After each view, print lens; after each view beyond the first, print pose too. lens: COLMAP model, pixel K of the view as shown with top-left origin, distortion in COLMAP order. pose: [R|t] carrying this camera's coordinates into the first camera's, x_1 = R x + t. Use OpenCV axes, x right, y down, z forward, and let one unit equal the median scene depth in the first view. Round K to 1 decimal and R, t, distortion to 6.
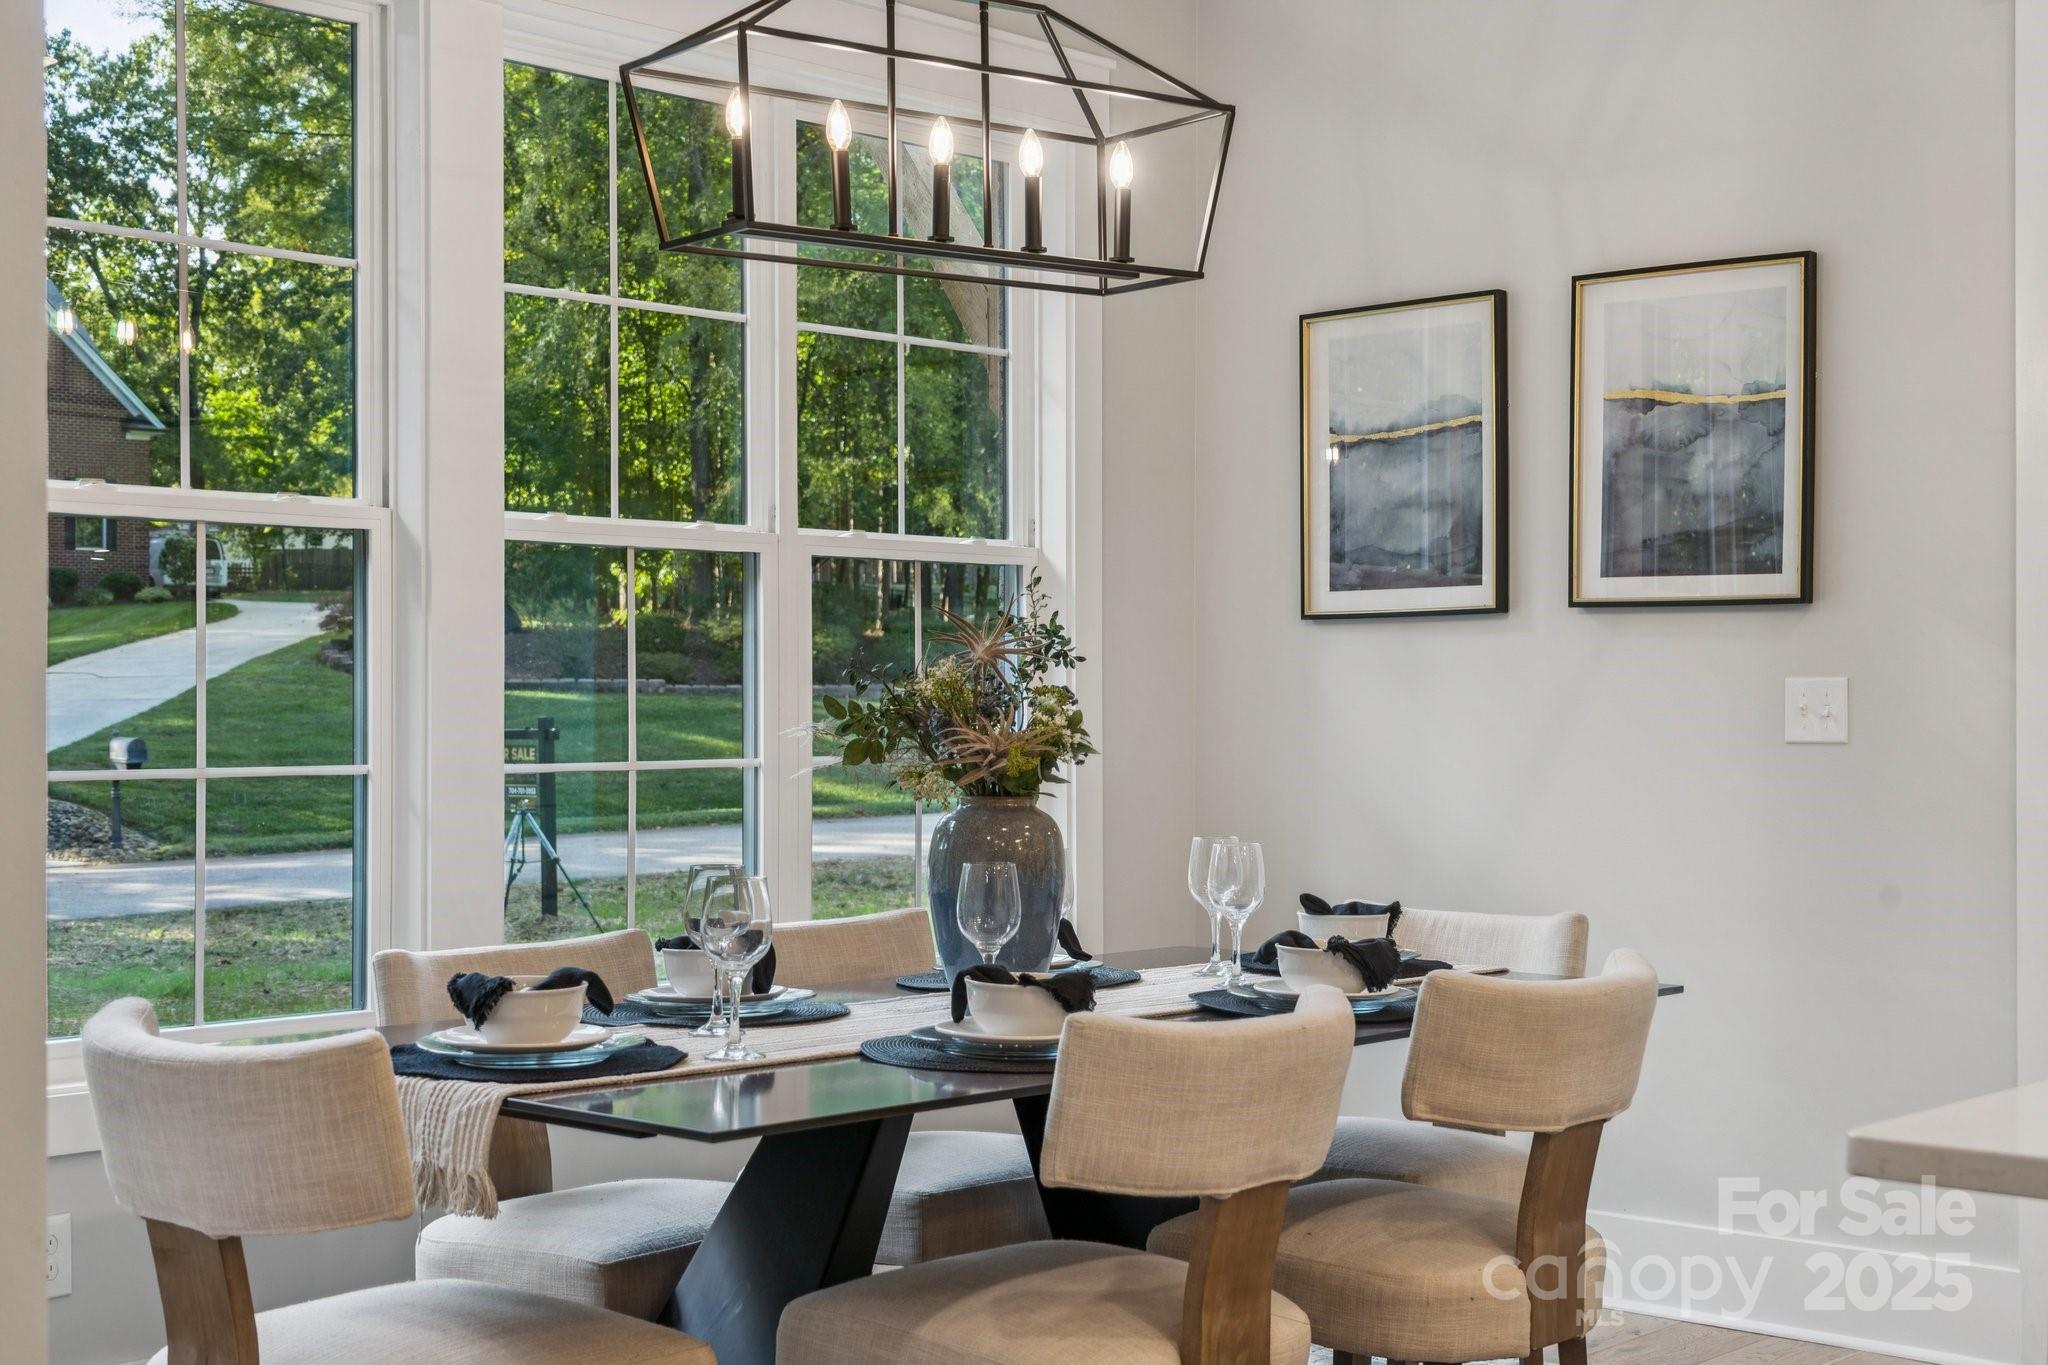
lens RADIAL K [[2621.4, 0, 1027.3], [0, 2621.4, 683.6], [0, 0, 1]] dist [-0.002244, 0.004318]
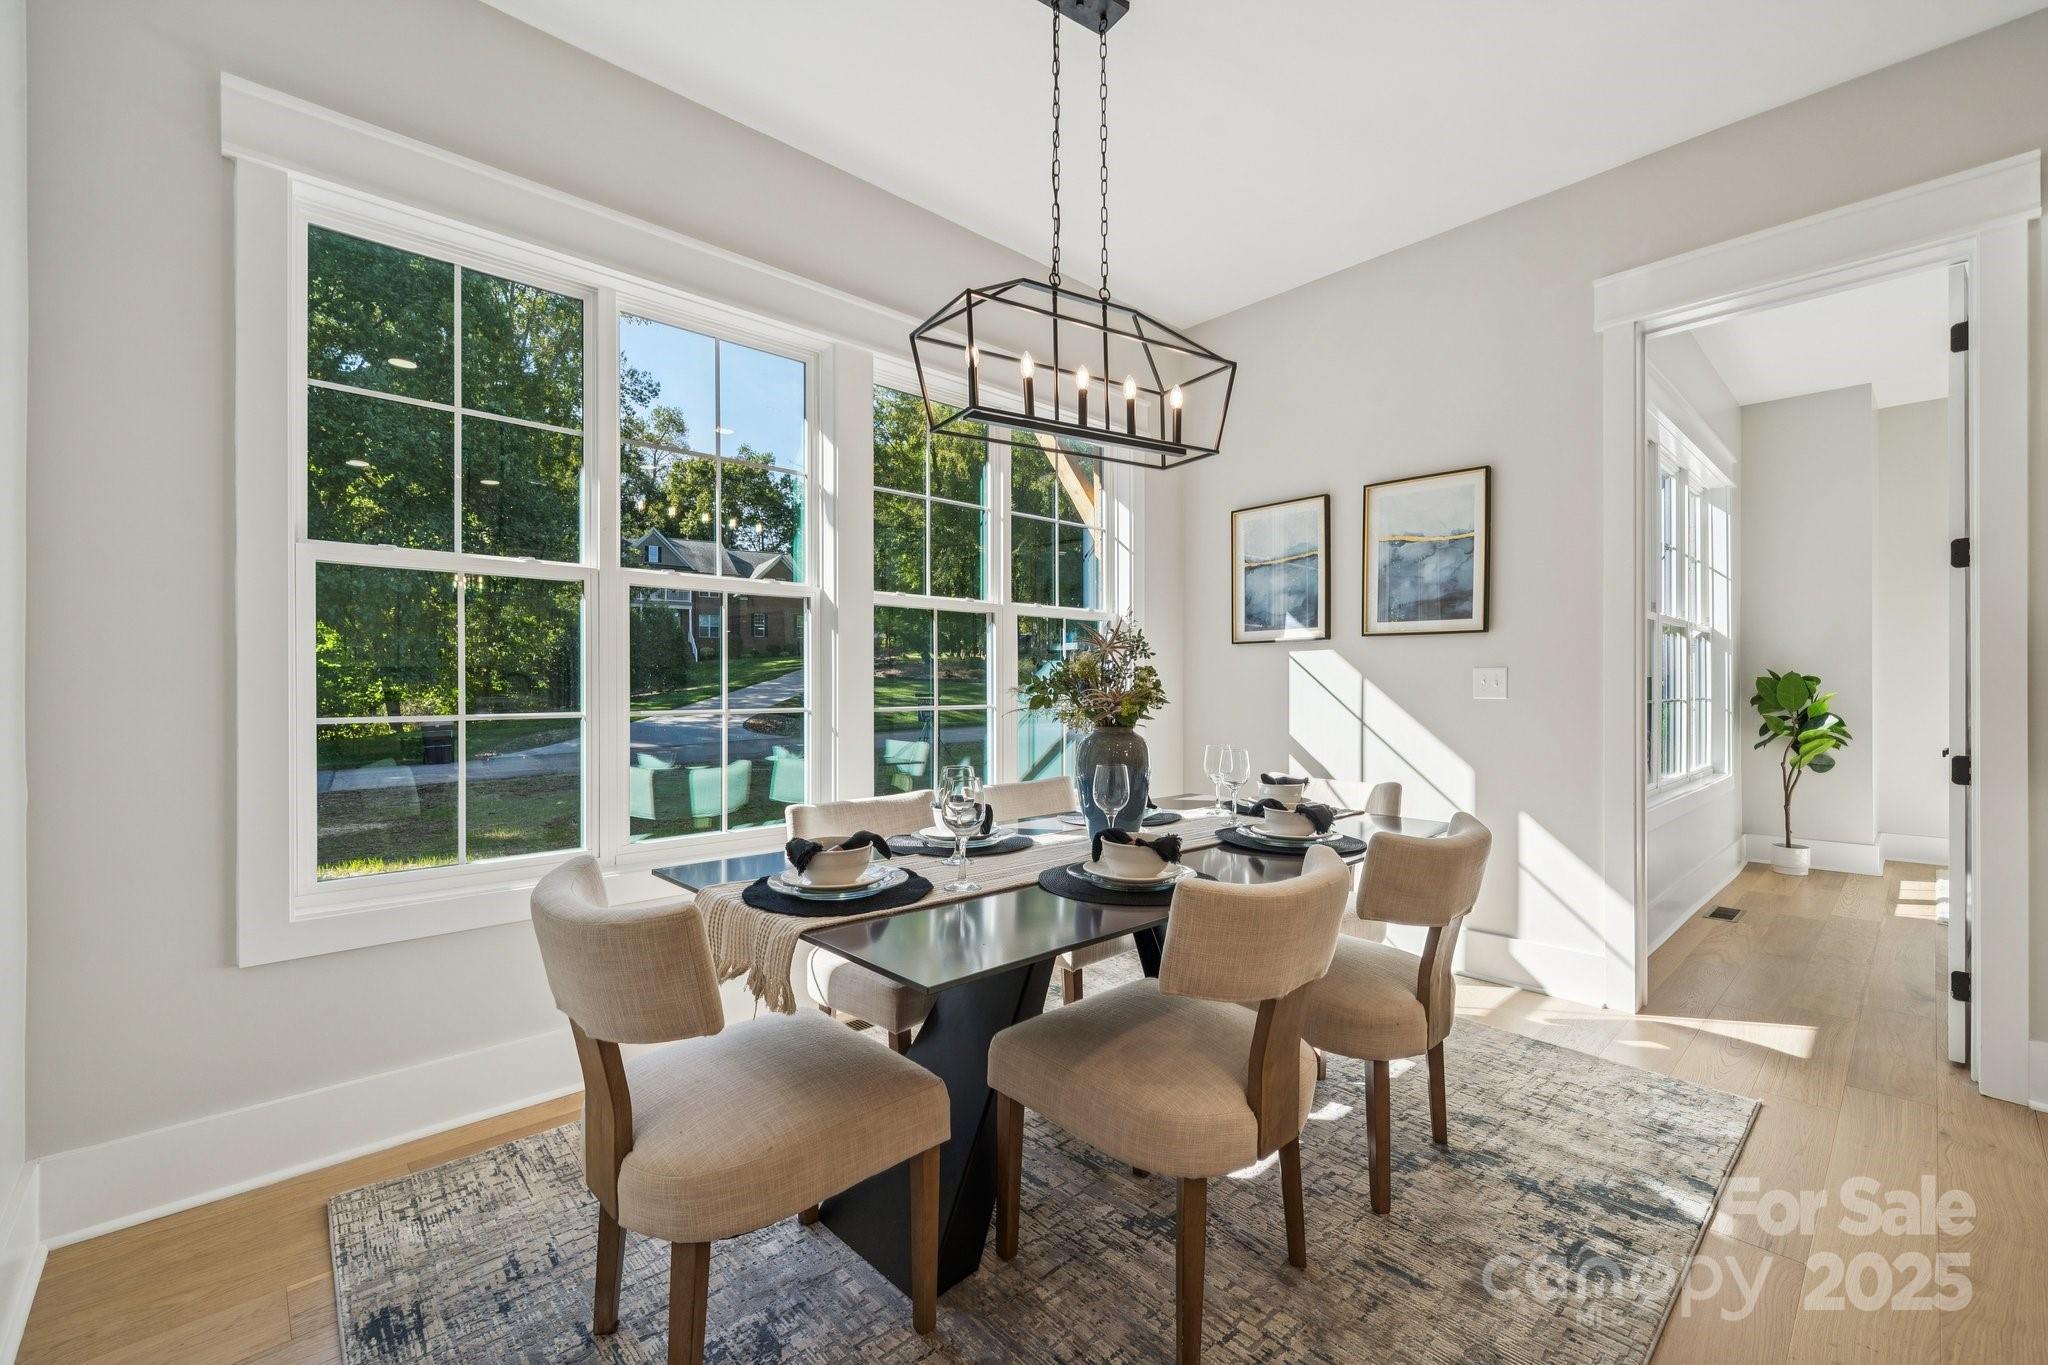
lens RADIAL K [[857.7, 0, 1035.9], [0, 857.7, 688.2], [0, 0, 1]] dist [-0.001392, 0.000143]
pose [[0.997693, -0.000083, -0.067881, -0.023324], [0.000745, 0.999952, 0.009730, 0.009705], [0.067877, -0.009758, 0.997646, 0.376494]]
